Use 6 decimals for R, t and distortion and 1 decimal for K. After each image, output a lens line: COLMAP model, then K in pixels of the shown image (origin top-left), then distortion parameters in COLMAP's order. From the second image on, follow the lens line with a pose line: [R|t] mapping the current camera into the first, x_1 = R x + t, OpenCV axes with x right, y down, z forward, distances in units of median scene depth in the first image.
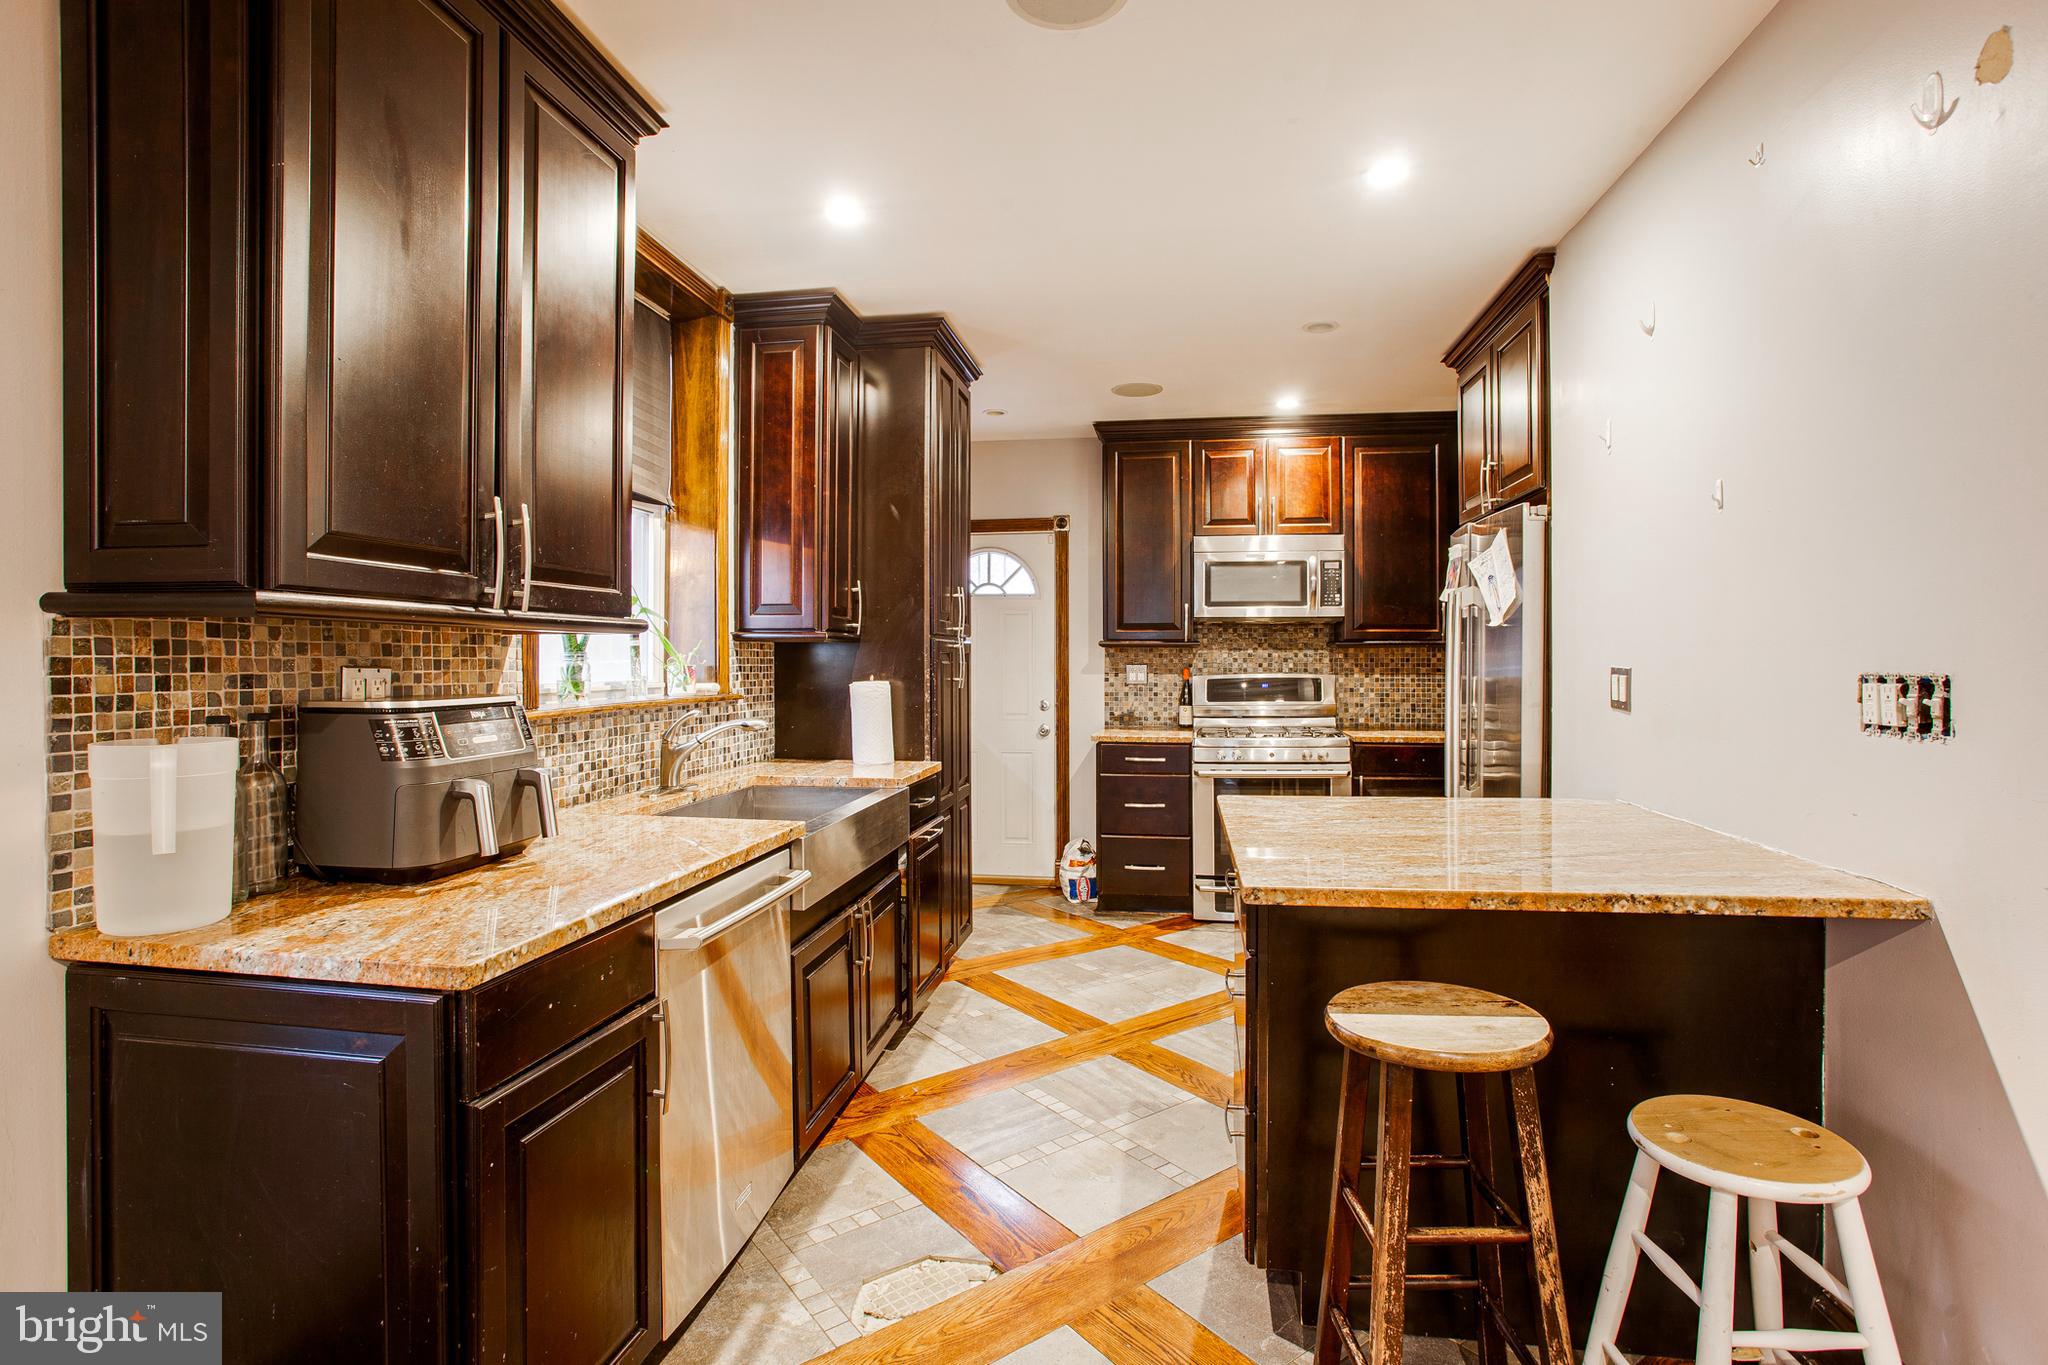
lens RADIAL K [[994.7, 0, 1021.6], [0, 994.7, 671.1], [0, 0, 1]] dist [-0.062969, 0.025625]
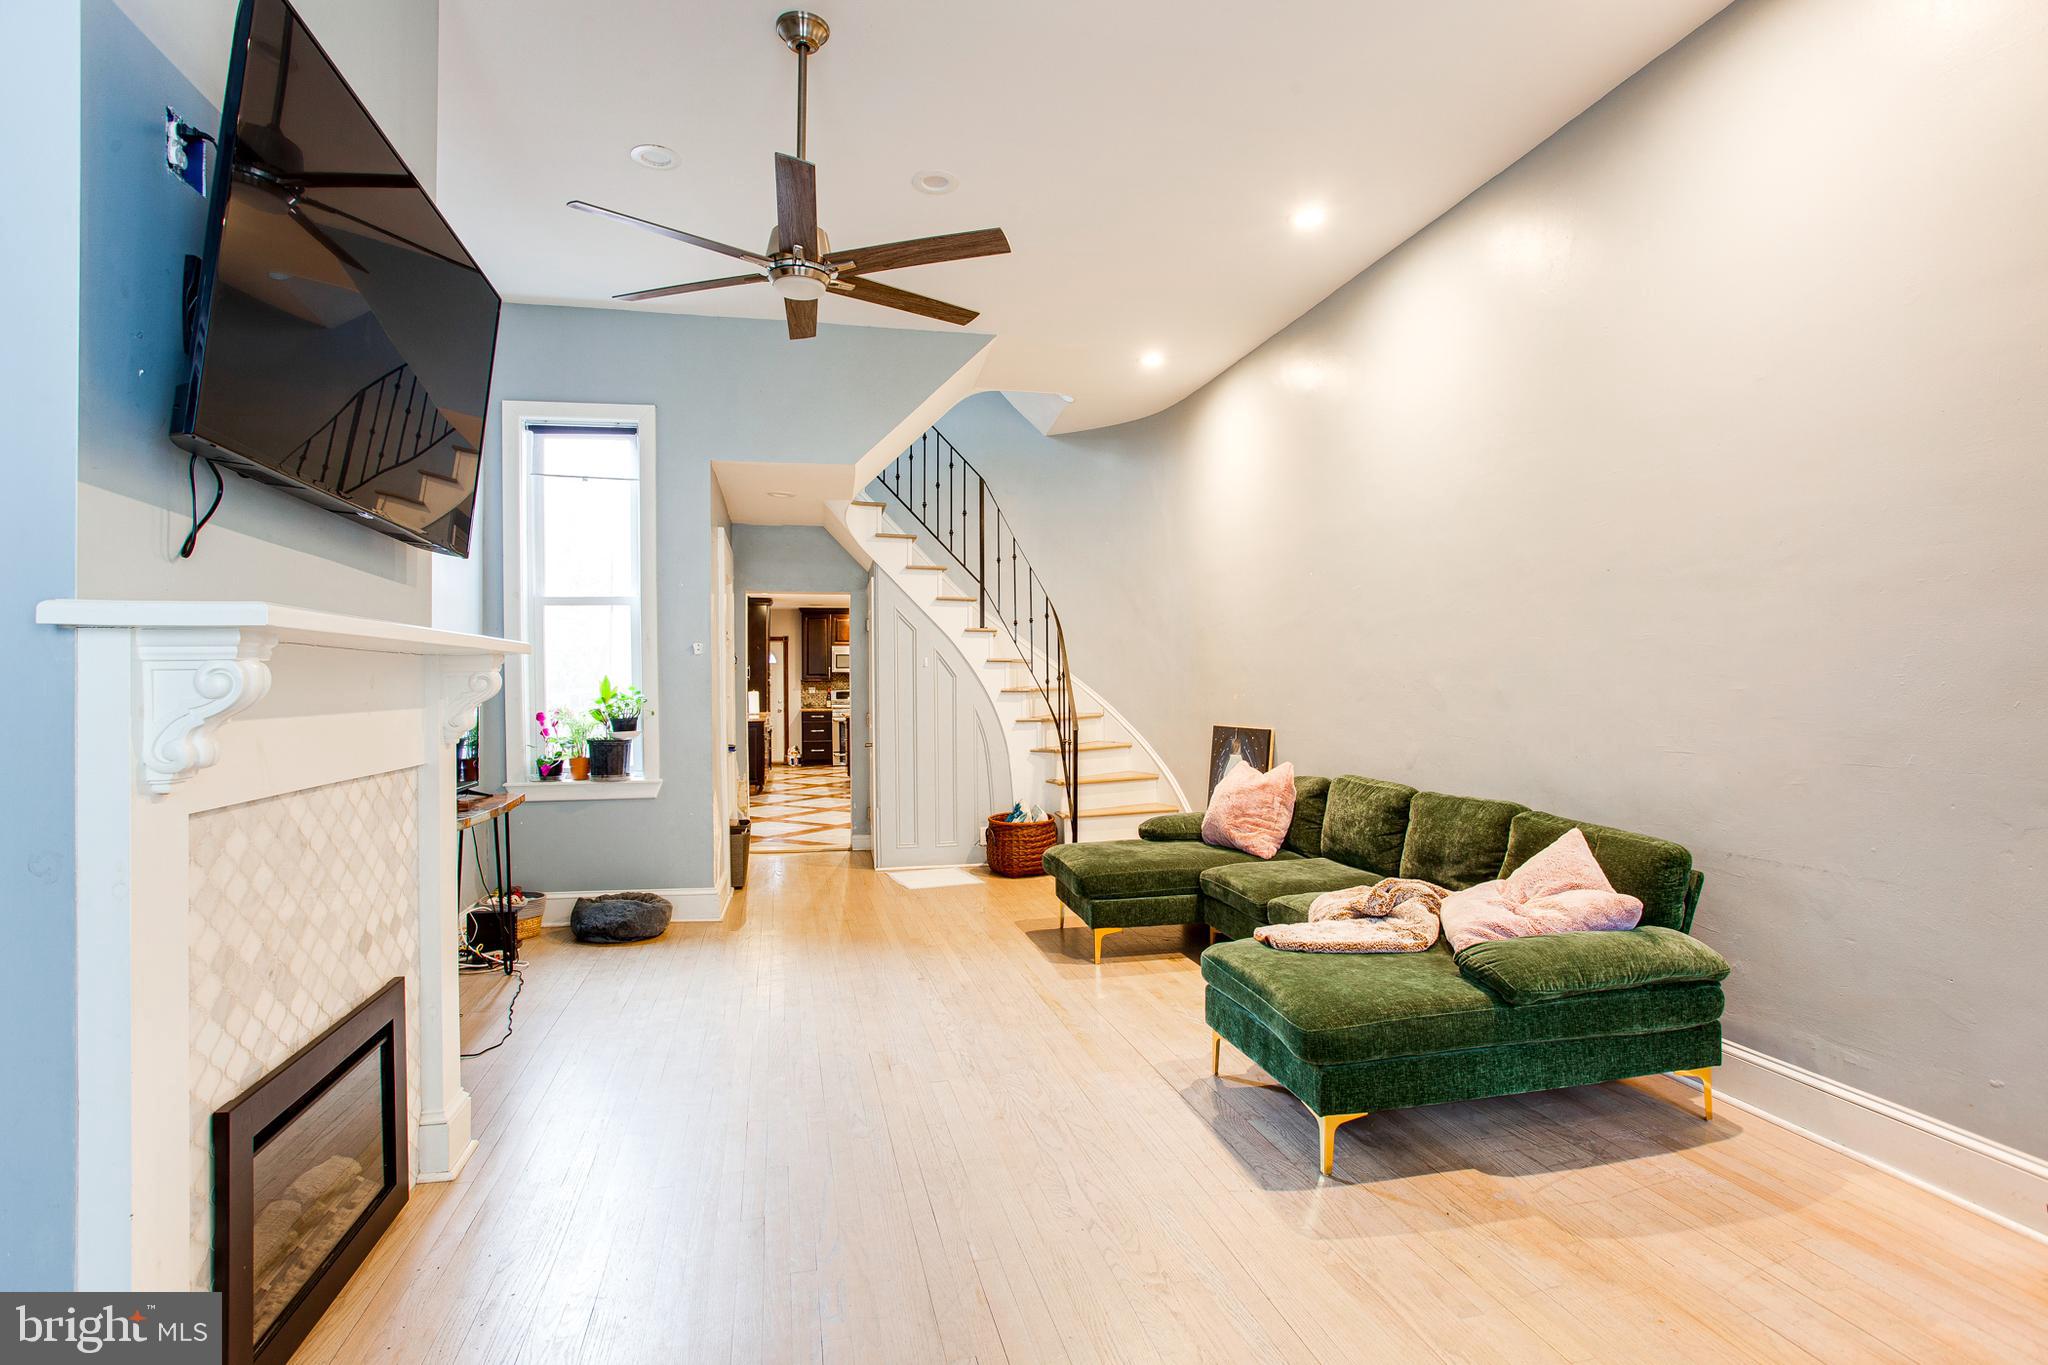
lens RADIAL K [[994.7, 0, 1021.6], [0, 994.7, 671.1], [0, 0, 1]] dist [-0.062969, 0.025625]
pose [[0.925038, 0.002225, 0.379867, -0.557973], [0.006822, 0.999724, -0.022469, 0.021389], [-0.379812, 0.023376, 0.924768, -2.560235]]
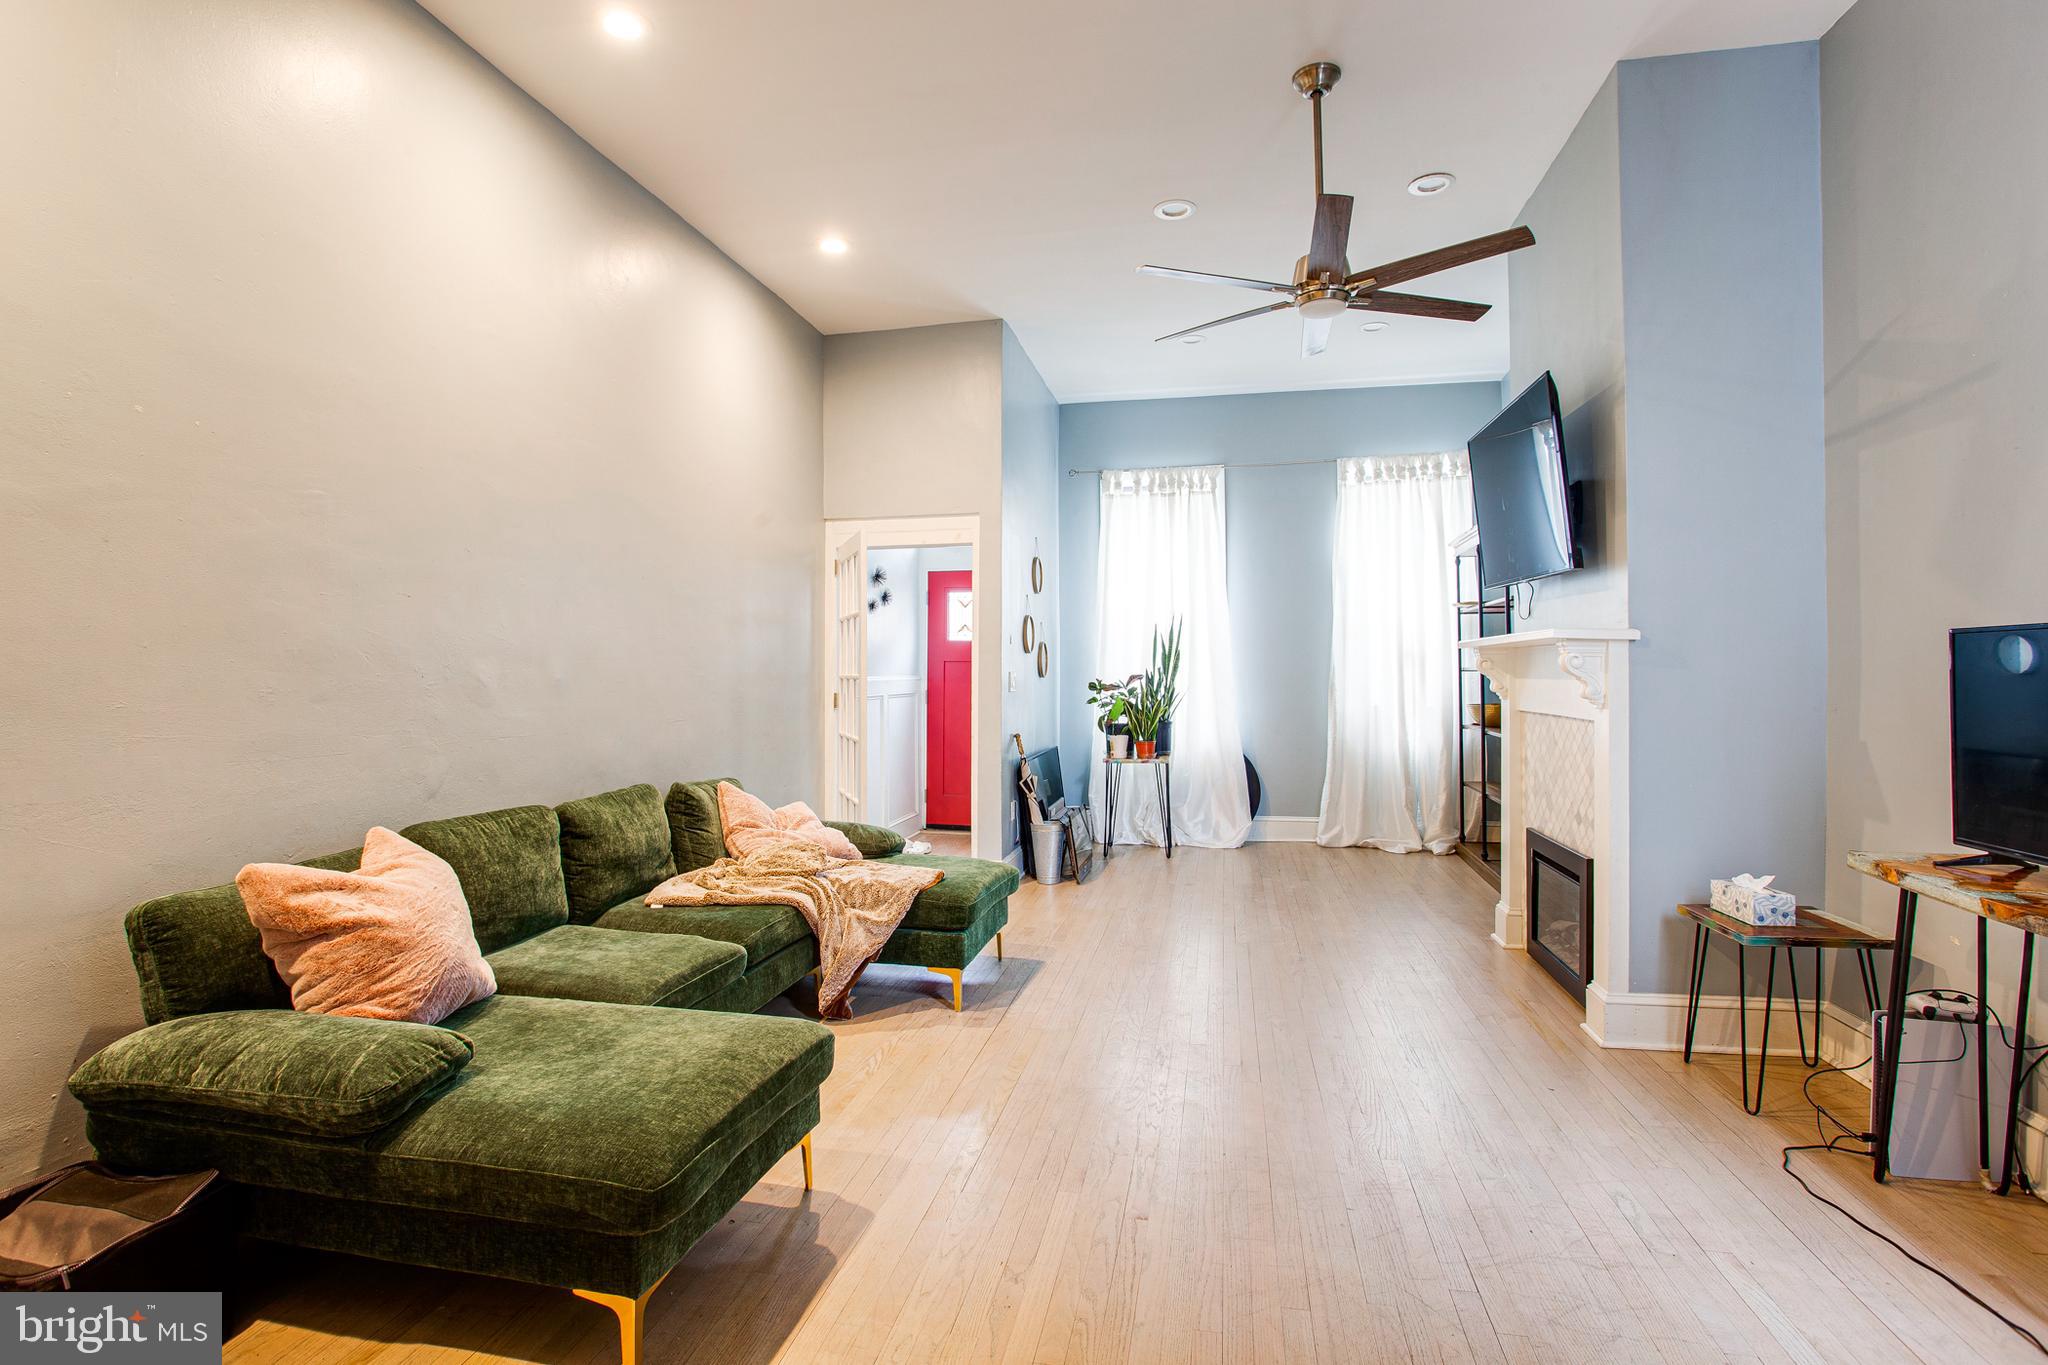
lens RADIAL K [[994.7, 0, 1021.6], [0, 994.7, 671.1], [0, 0, 1]] dist [-0.062969, 0.025625]
pose [[-0.998699, 0.007900, 0.050378, -0.231261], [0.008287, 0.999938, 0.007477, 0.010848], [-0.050315, 0.007884, -0.998702, -1.041574]]
